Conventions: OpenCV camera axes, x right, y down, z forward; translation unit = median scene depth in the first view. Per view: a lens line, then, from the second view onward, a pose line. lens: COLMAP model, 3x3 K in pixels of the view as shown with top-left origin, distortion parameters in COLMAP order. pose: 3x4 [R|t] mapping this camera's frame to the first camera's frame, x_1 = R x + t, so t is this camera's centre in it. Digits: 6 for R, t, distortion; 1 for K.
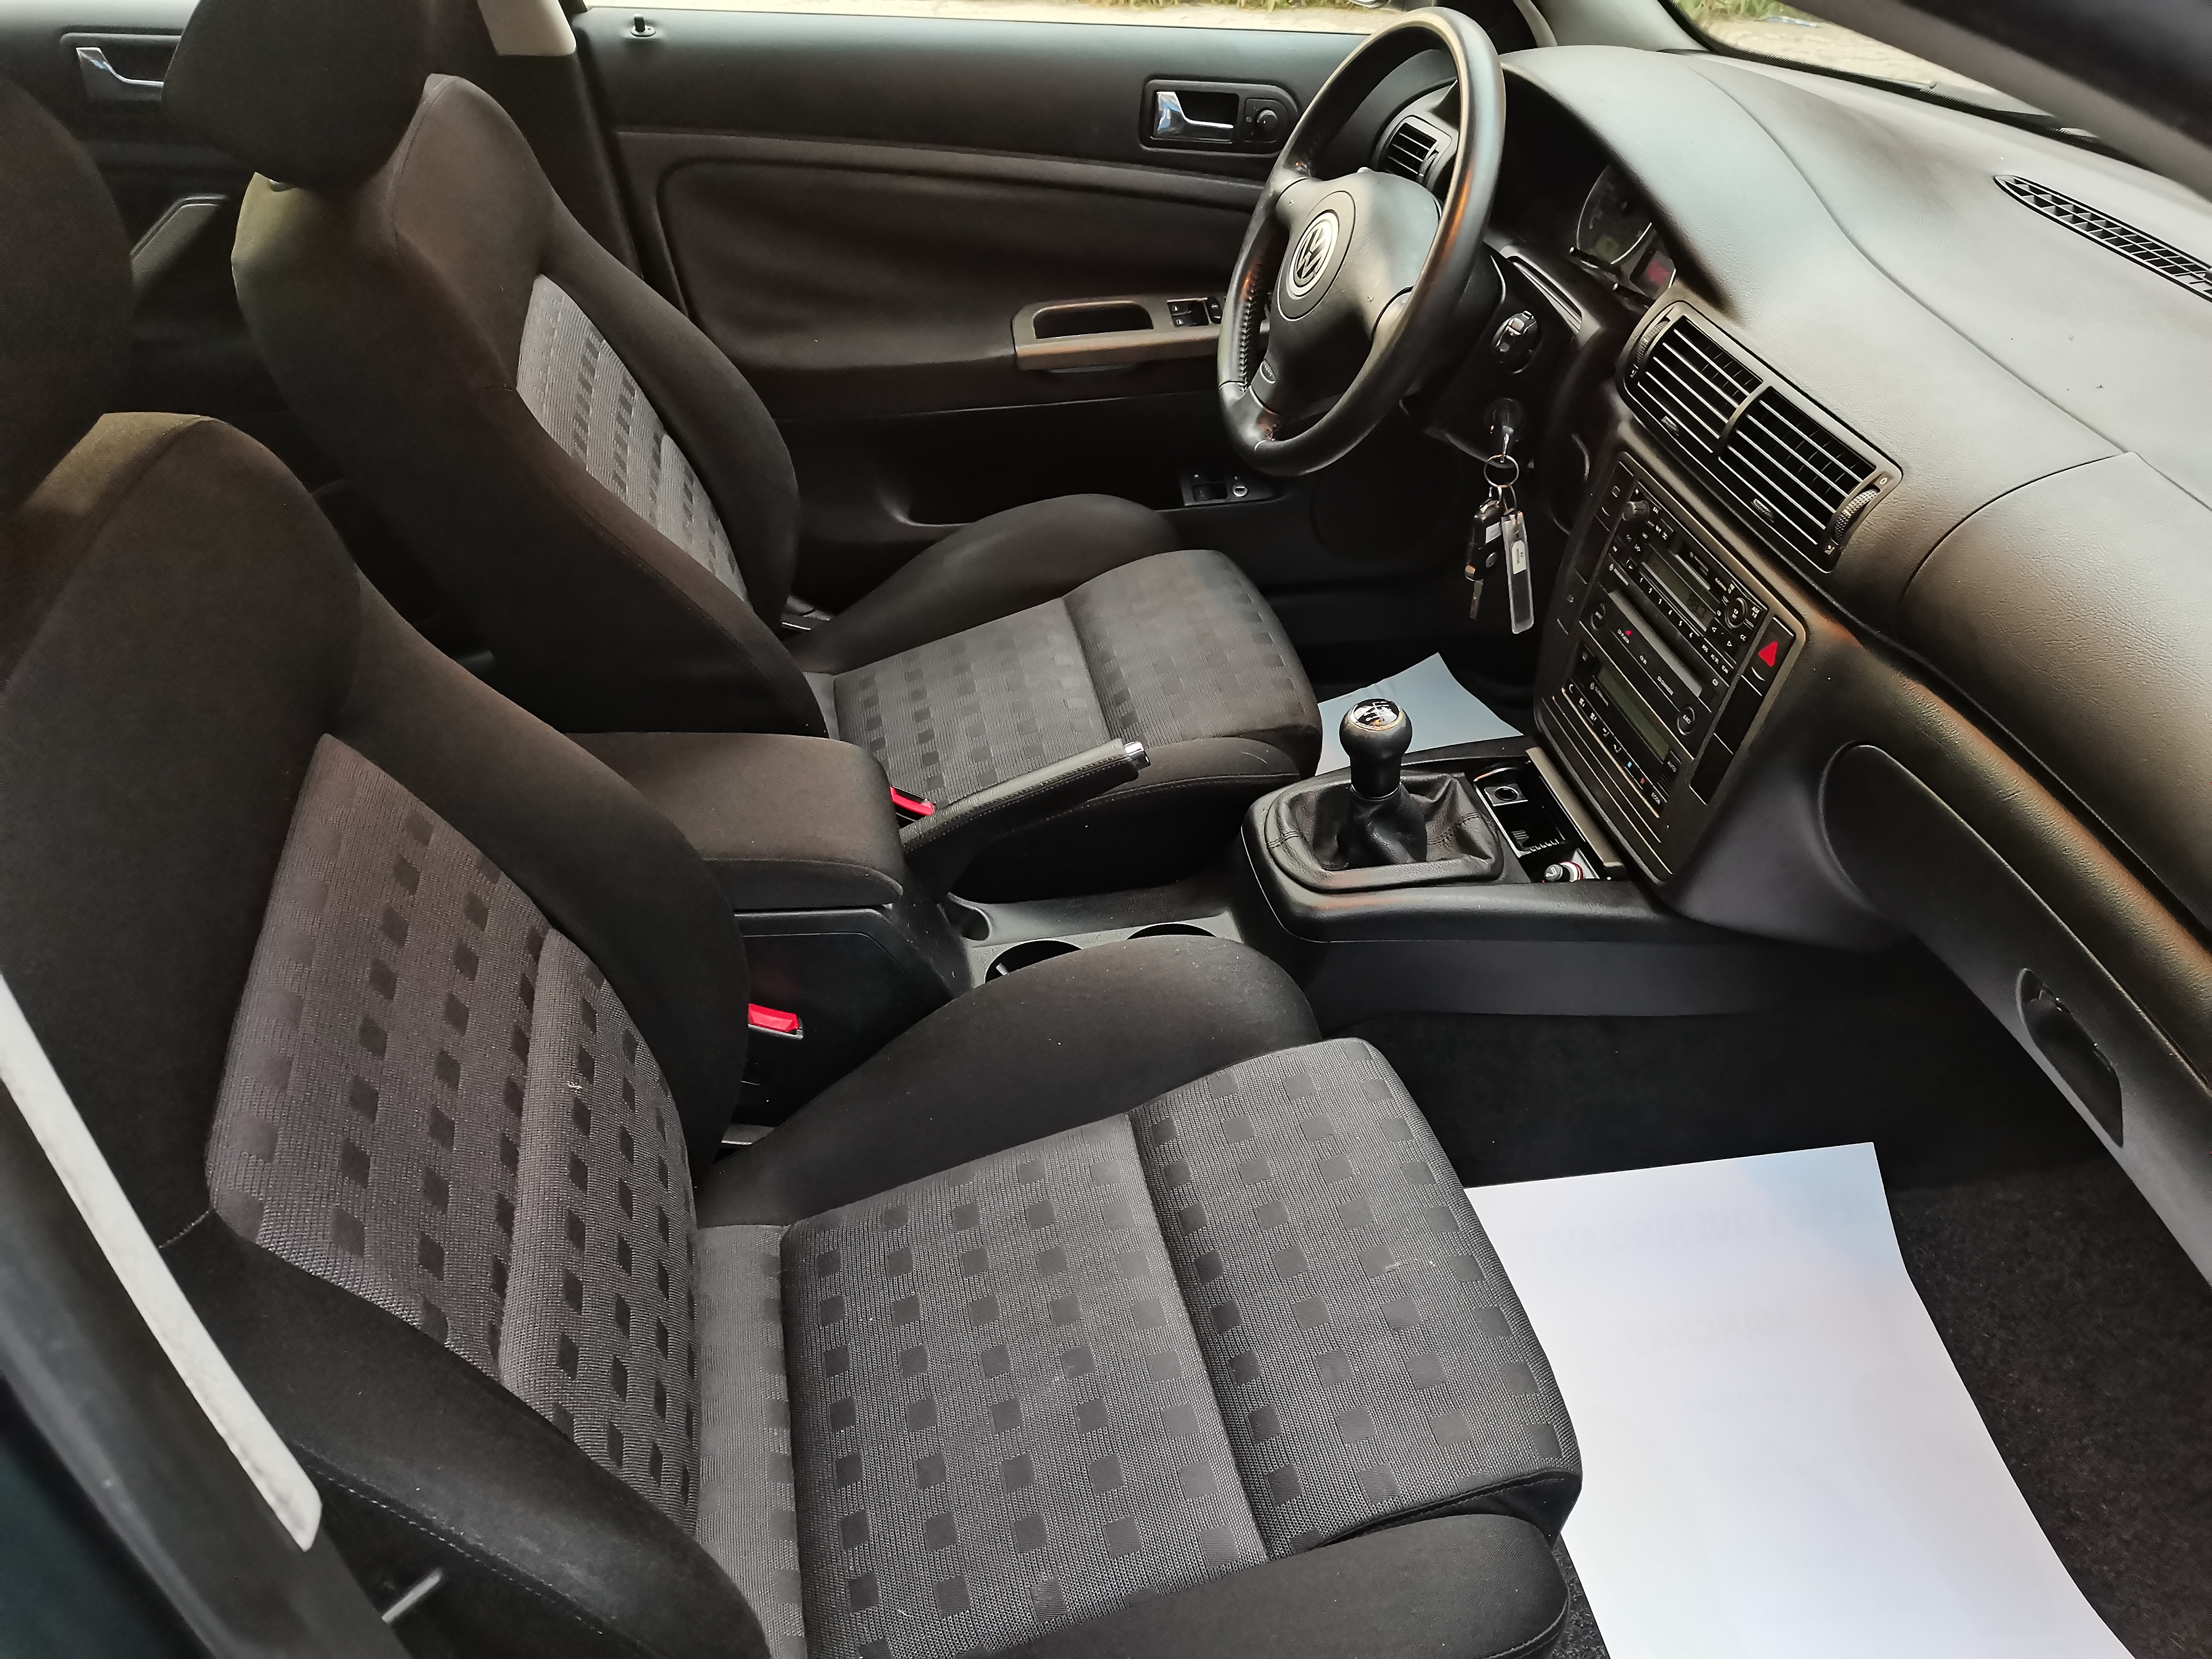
lens RADIAL K [[1687.1, 0, 1108.8], [0, 1687.1, 829.6], [0, 0, 1]] dist [0.060339, -0.059119]
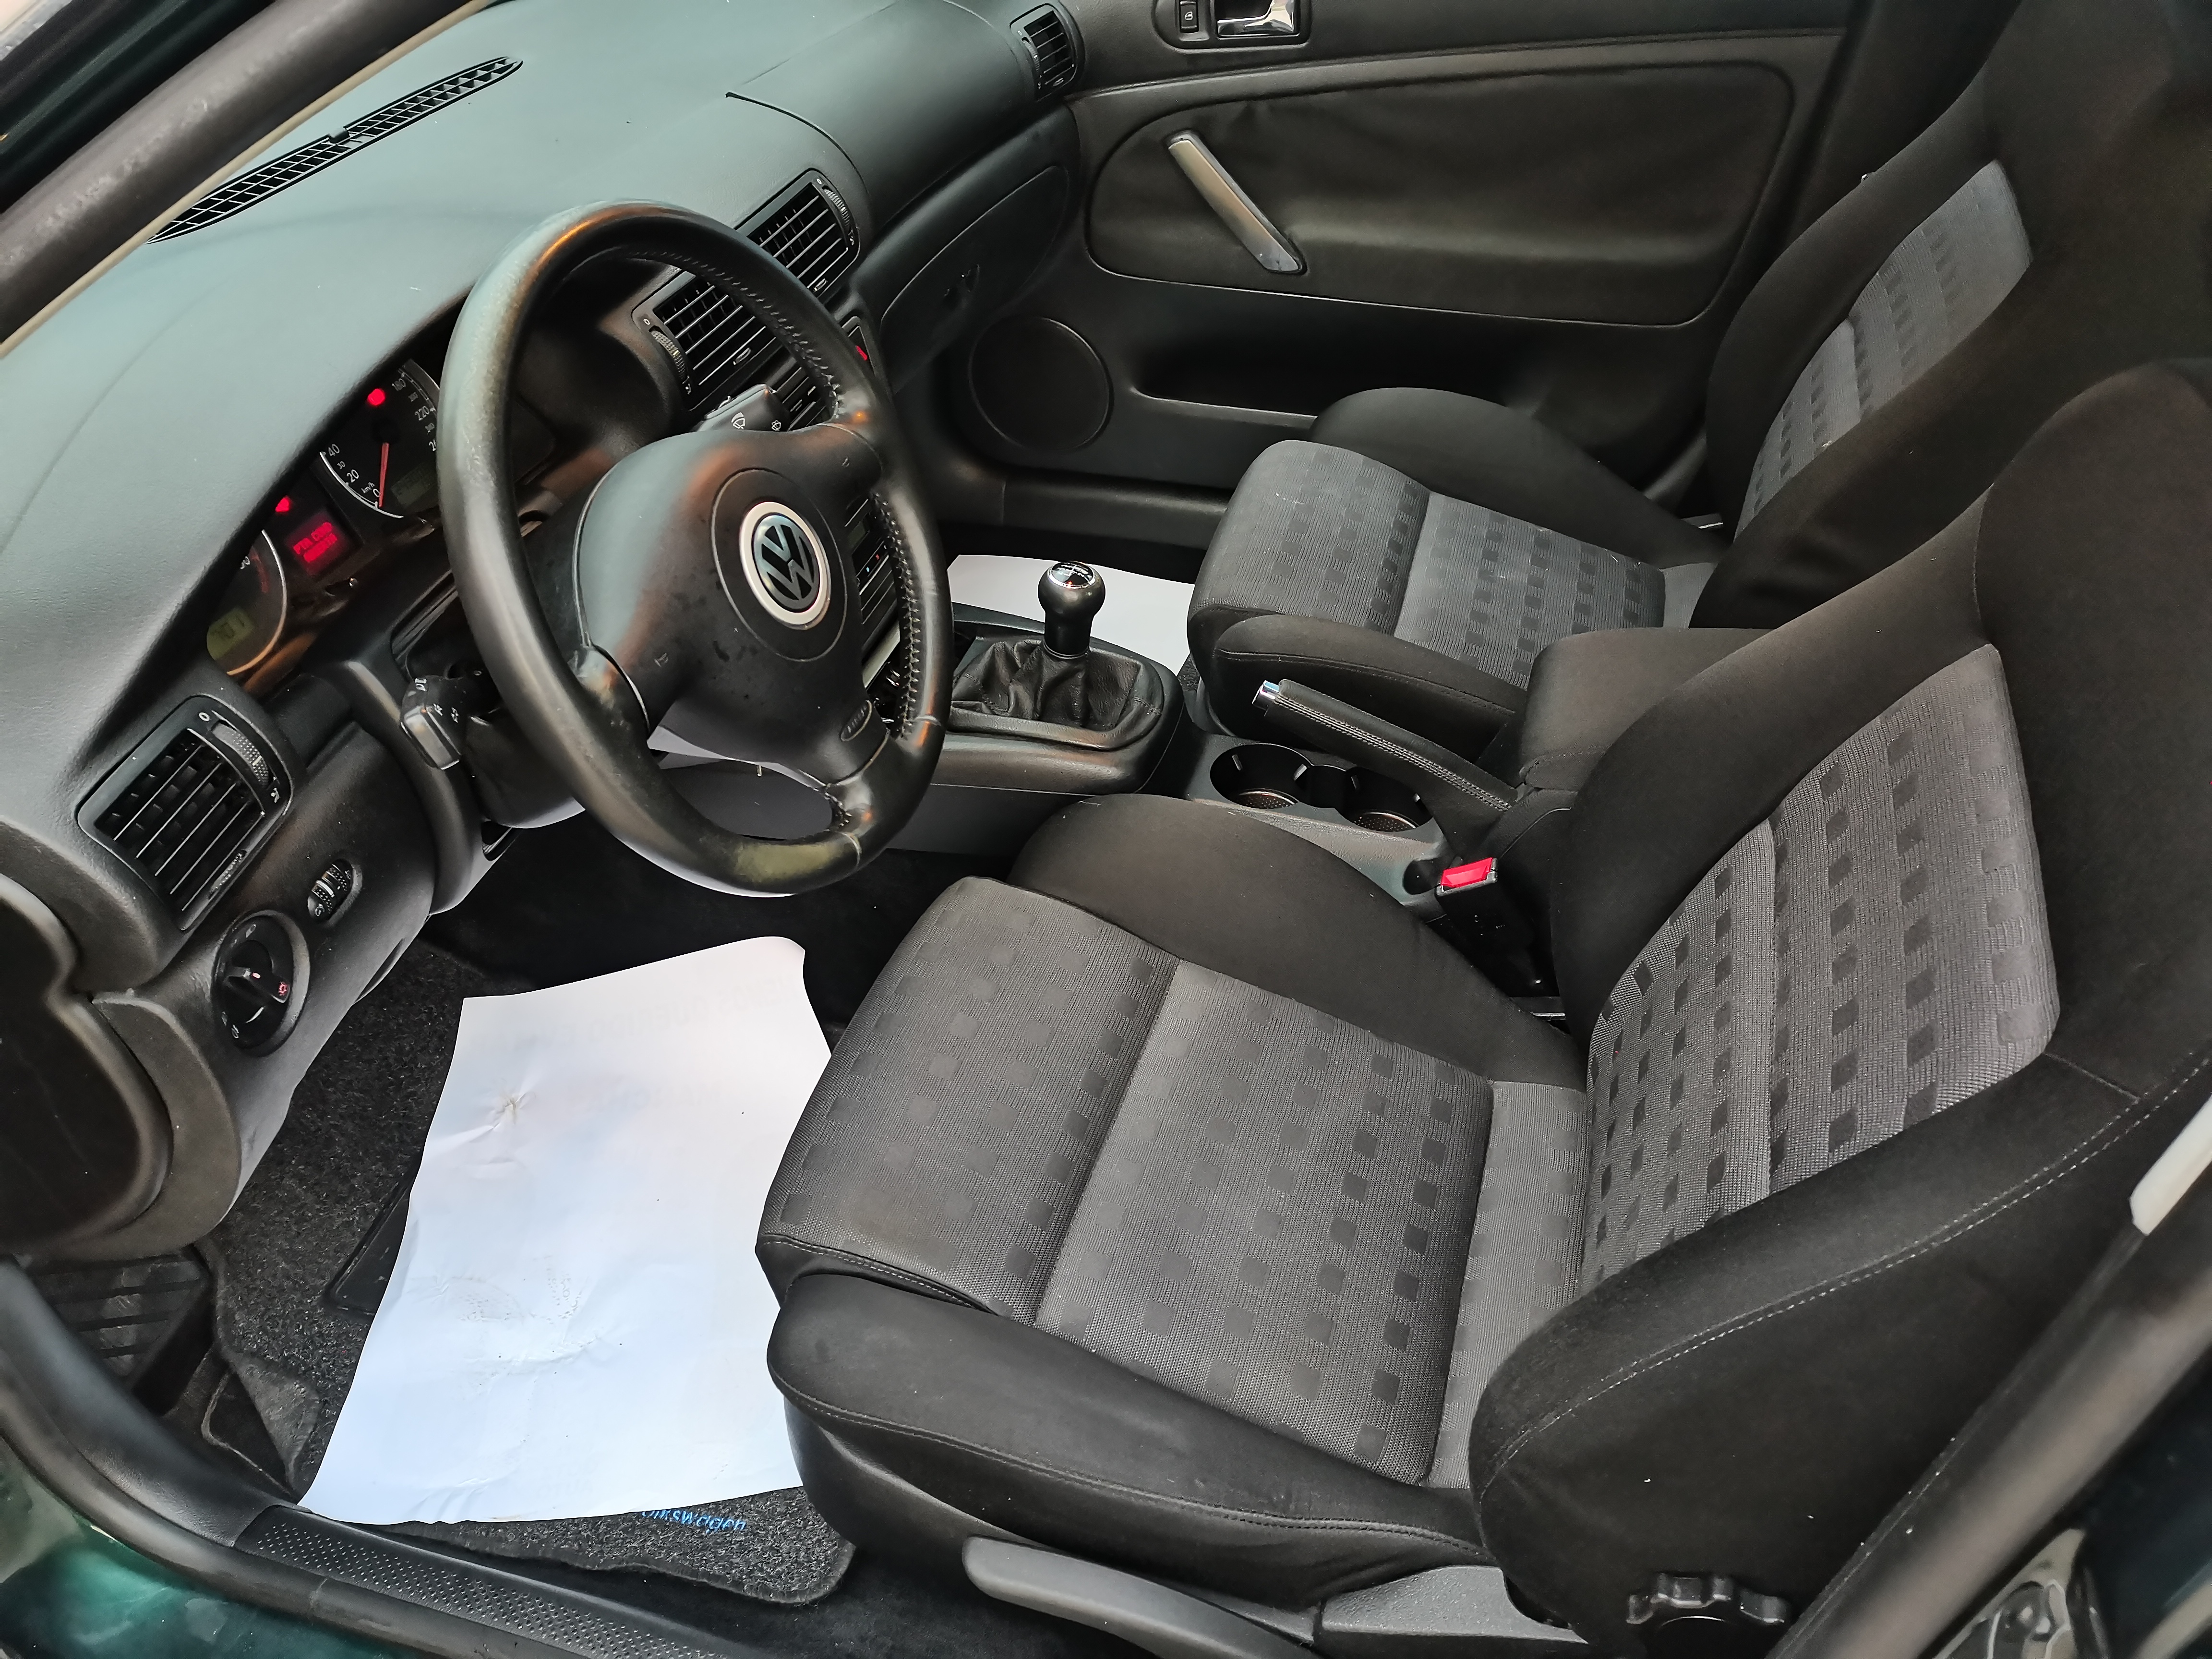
lens RADIAL K [[1687.1, 0, 1108.8], [0, 1687.1, 829.6], [0, 0, 1]] dist [0.060339, -0.059119]
pose [[-0.878585, -0.298619, 0.372713, -0.335301], [0.303200, 0.254208, 0.918394, -1.091768], [-0.368996, 0.919894, -0.132802, 1.403702]]
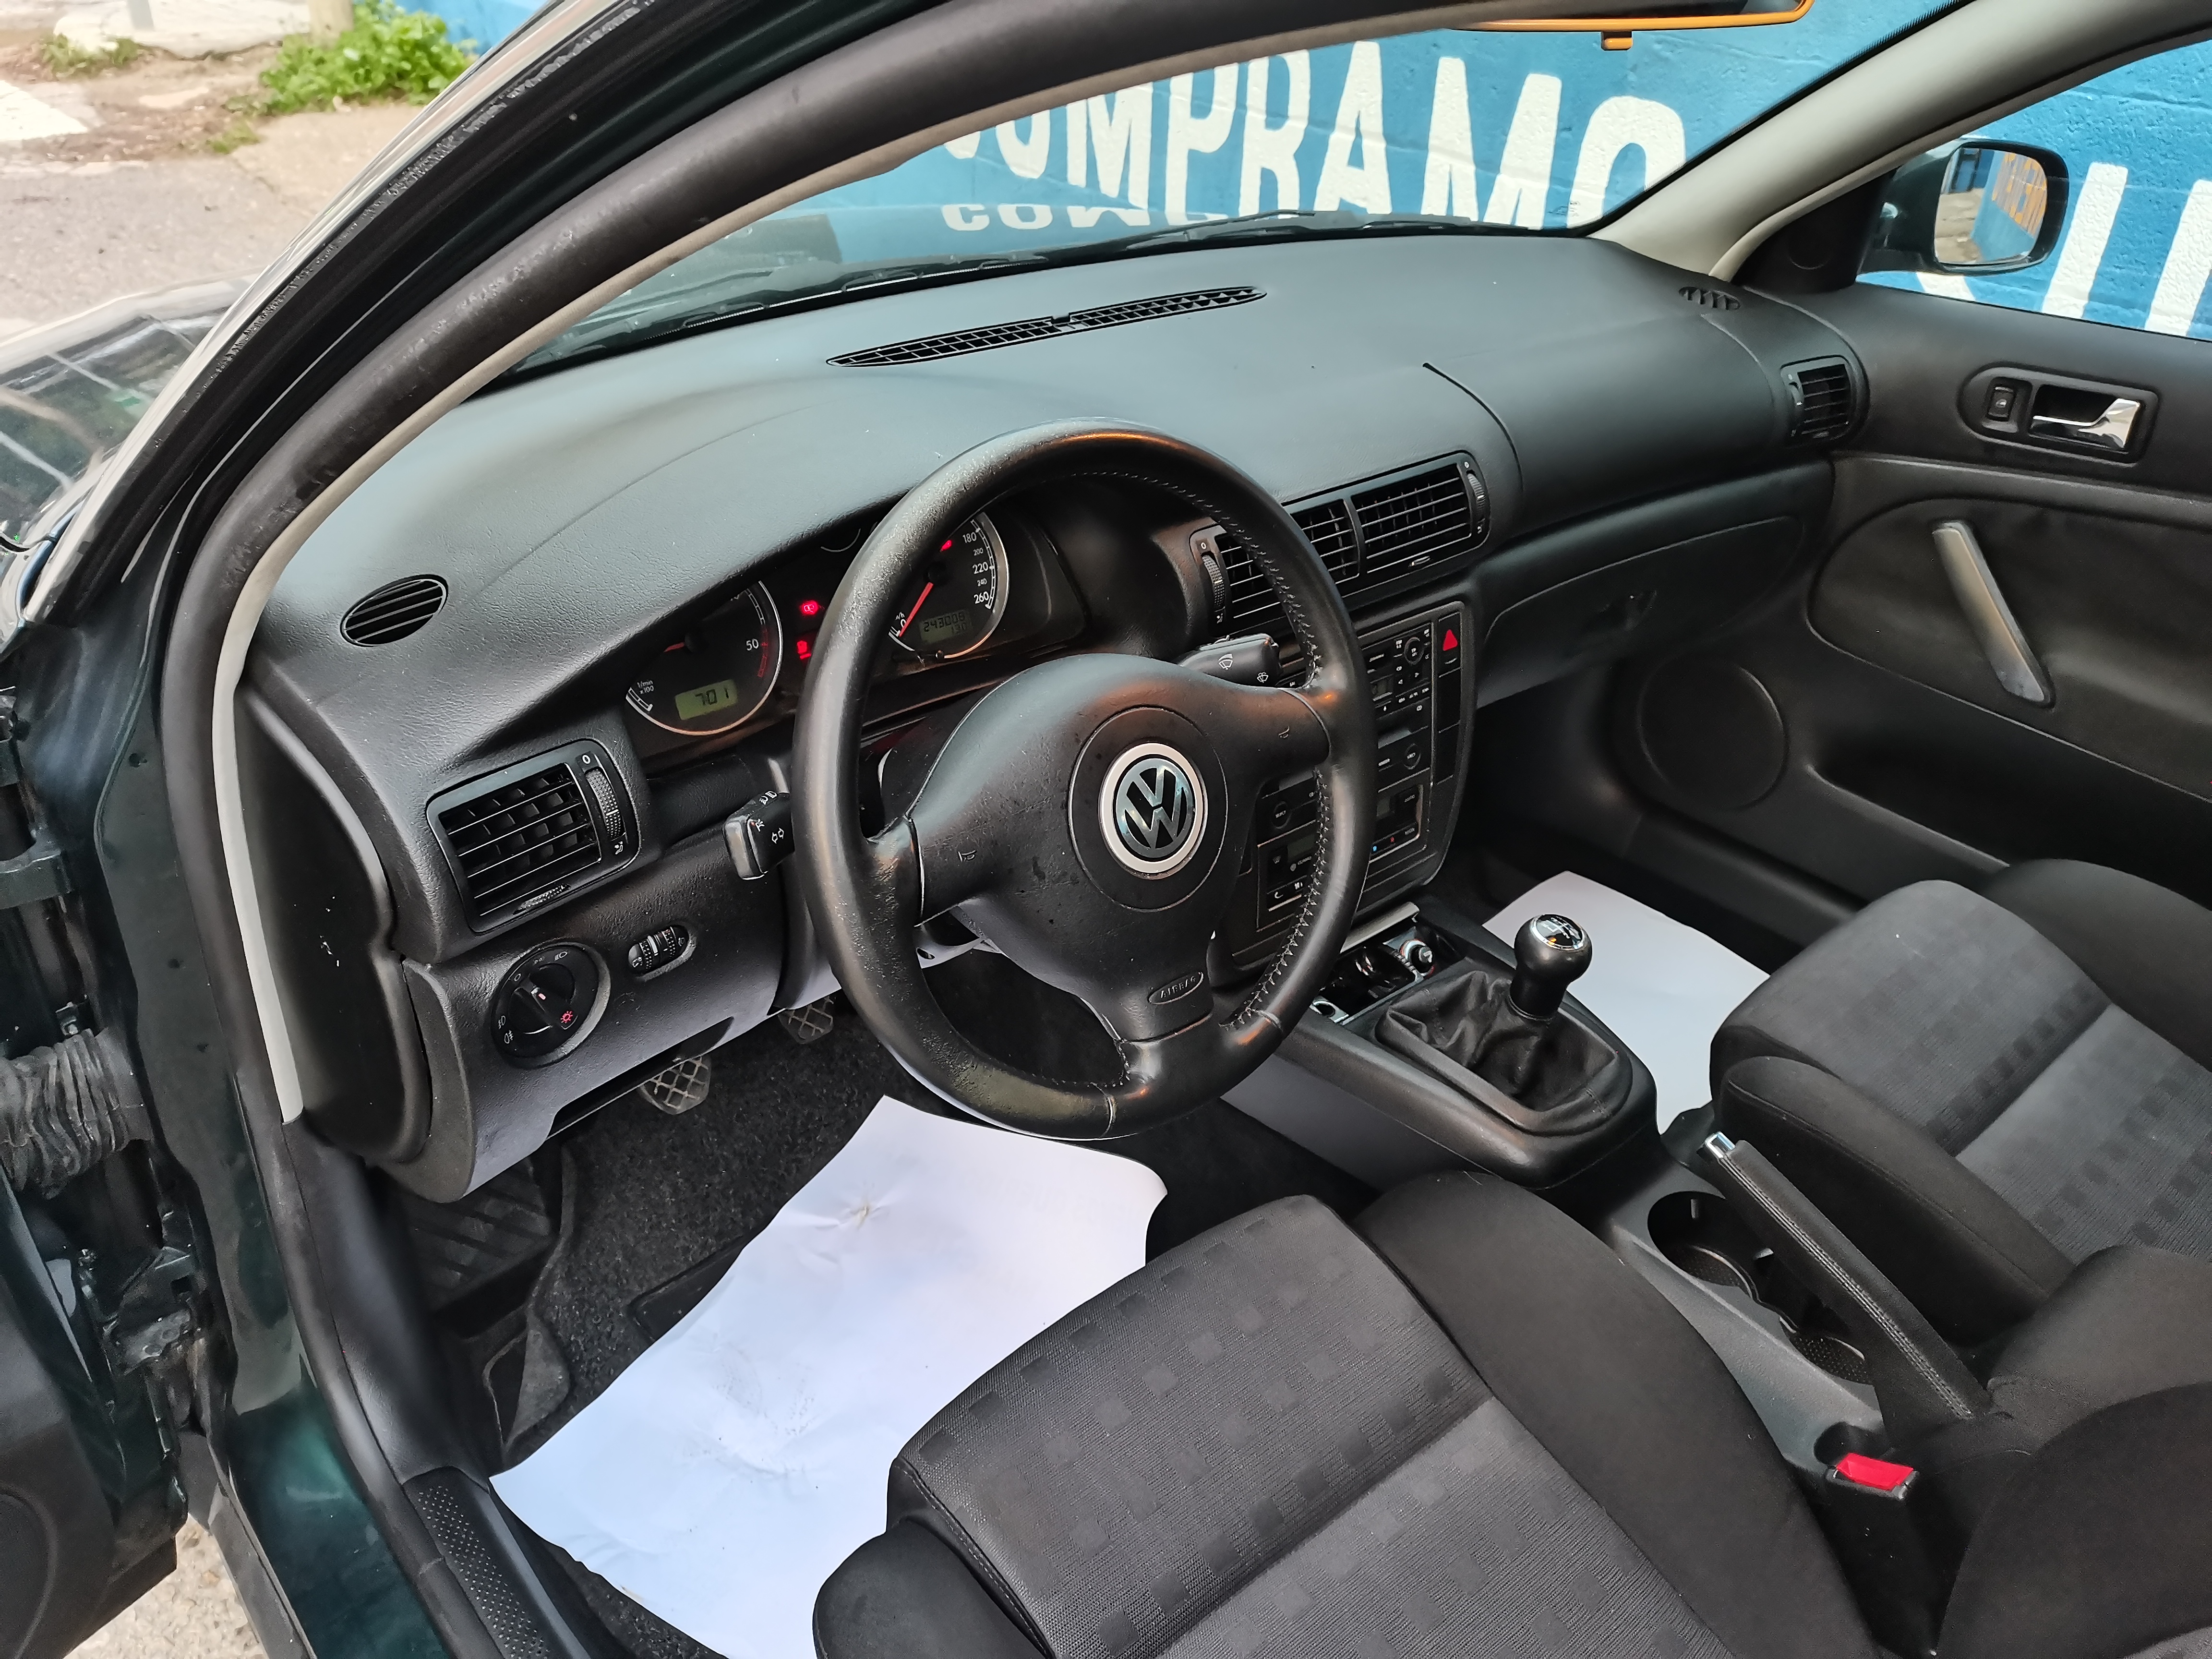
lens RADIAL K [[1702.9, 0, 1105.9], [0, 1702.9, 826.0], [0, 0, 1]] dist [0.032472, -0.005190]
pose [[-0.484089, -0.495253, 0.721375, -0.415544], [0.493428, 0.526326, 0.692466, -0.970244], [-0.722624, 0.691162, -0.010417, 1.263074]]
